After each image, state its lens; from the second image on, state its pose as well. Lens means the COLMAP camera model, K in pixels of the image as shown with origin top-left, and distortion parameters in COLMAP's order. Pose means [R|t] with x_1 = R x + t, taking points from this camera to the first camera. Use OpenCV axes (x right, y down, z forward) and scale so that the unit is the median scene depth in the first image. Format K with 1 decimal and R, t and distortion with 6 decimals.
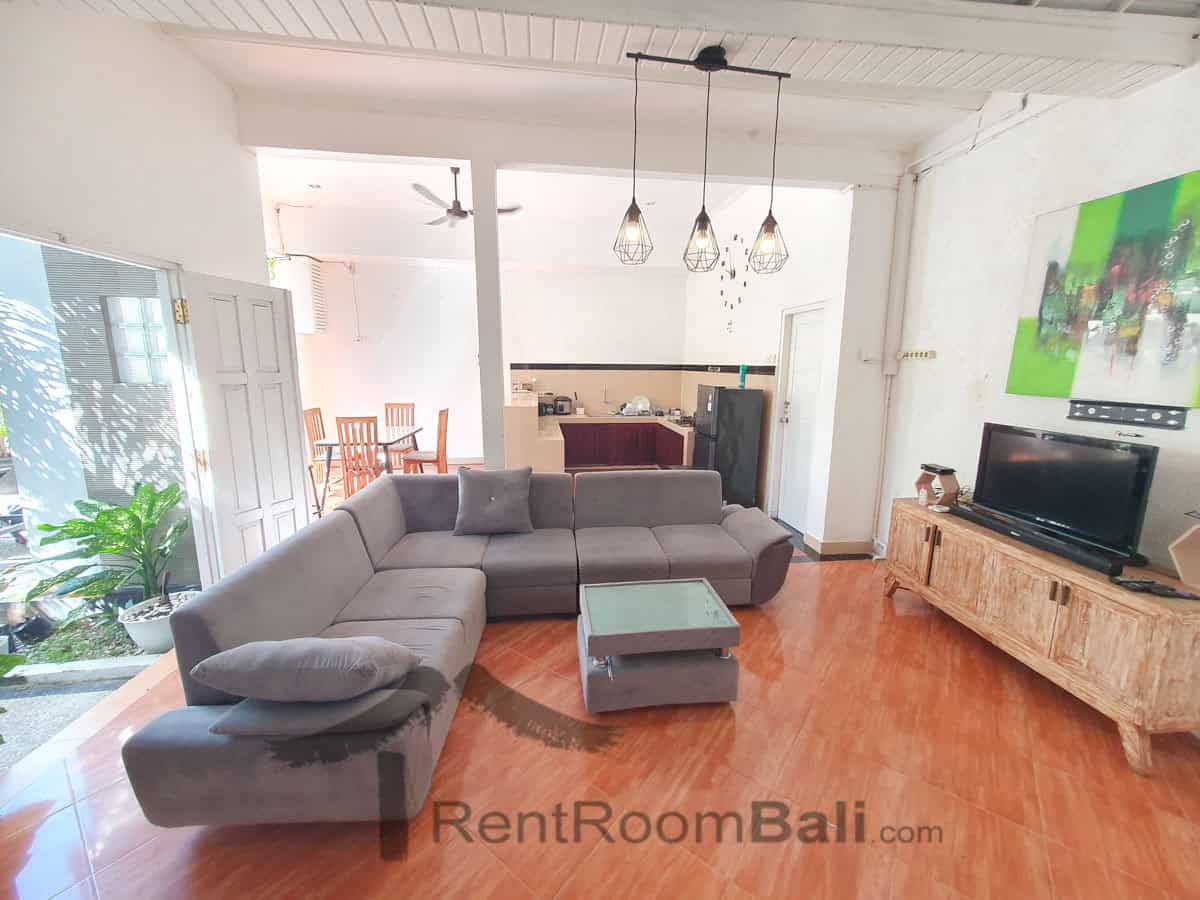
lens RADIAL K [[472.9, 0, 594.9], [0, 472.9, 446.4], [0, 0, 1]] dist [0.002617, 0.000902]
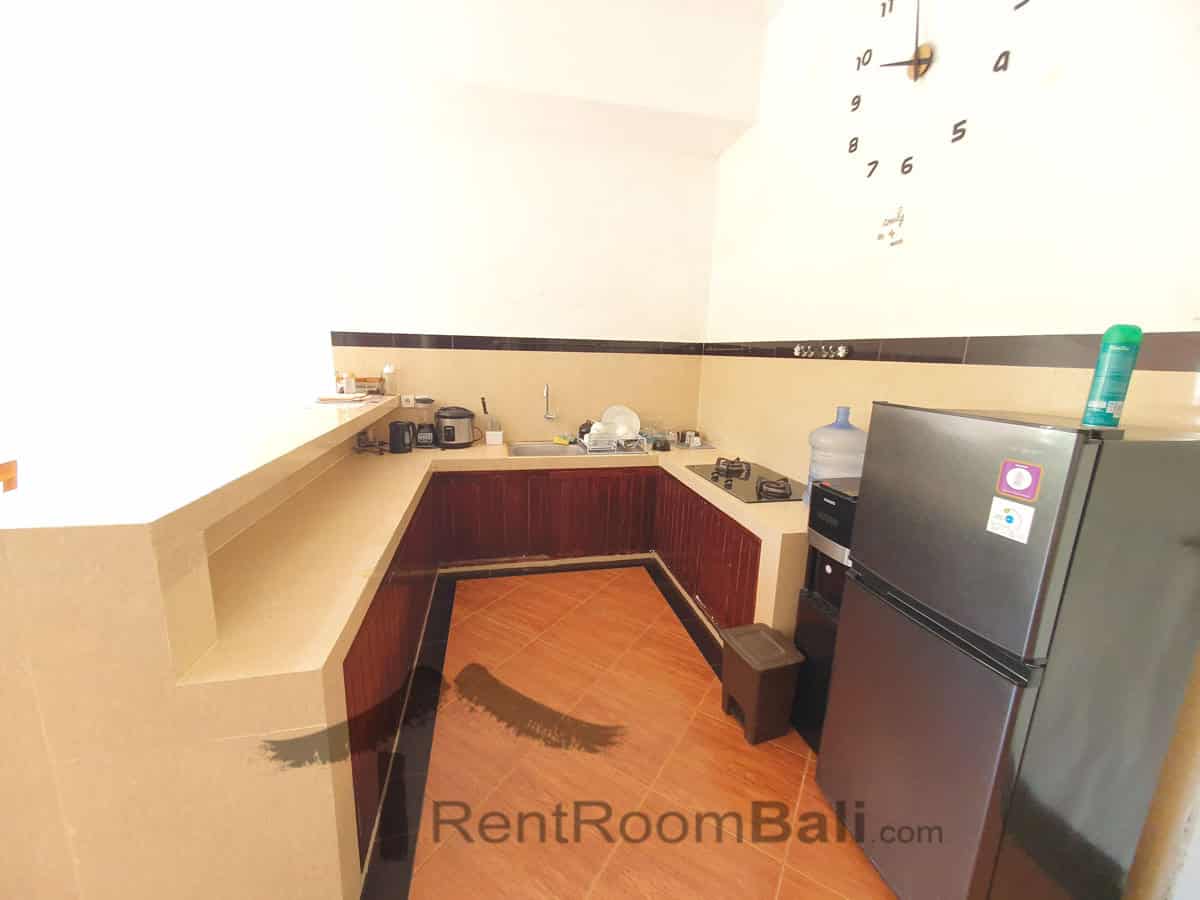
lens RADIAL K [[472.9, 0, 598.1], [0, 472.9, 452.8], [0, 0, 1]] dist [0.002617, 0.000902]
pose [[0.995291, 0.001298, 0.096924, 0.027216], [-0.004826, 0.999334, 0.036174, -0.079907], [-0.096812, -0.036471, 0.994634, 0.535634]]
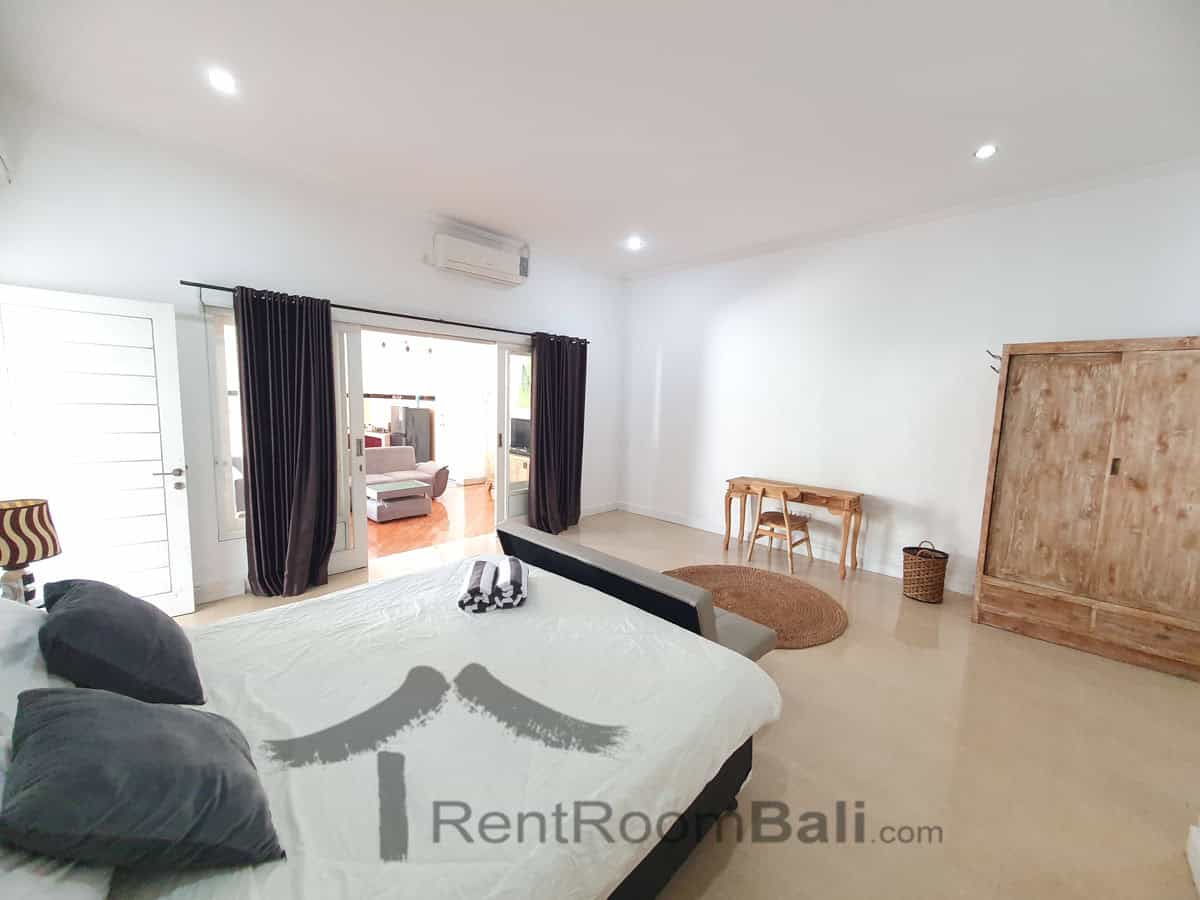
lens RADIAL K [[472.9, 0, 594.7], [0, 472.9, 446.9], [0, 0, 1]] dist [0.002617, 0.000902]
pose [[0.773577, -0.058000, 0.631042, -0.217992], [0.091442, 0.995598, -0.020589, 0.086094], [-0.627070, 0.073631, 0.775475, -0.565417]]
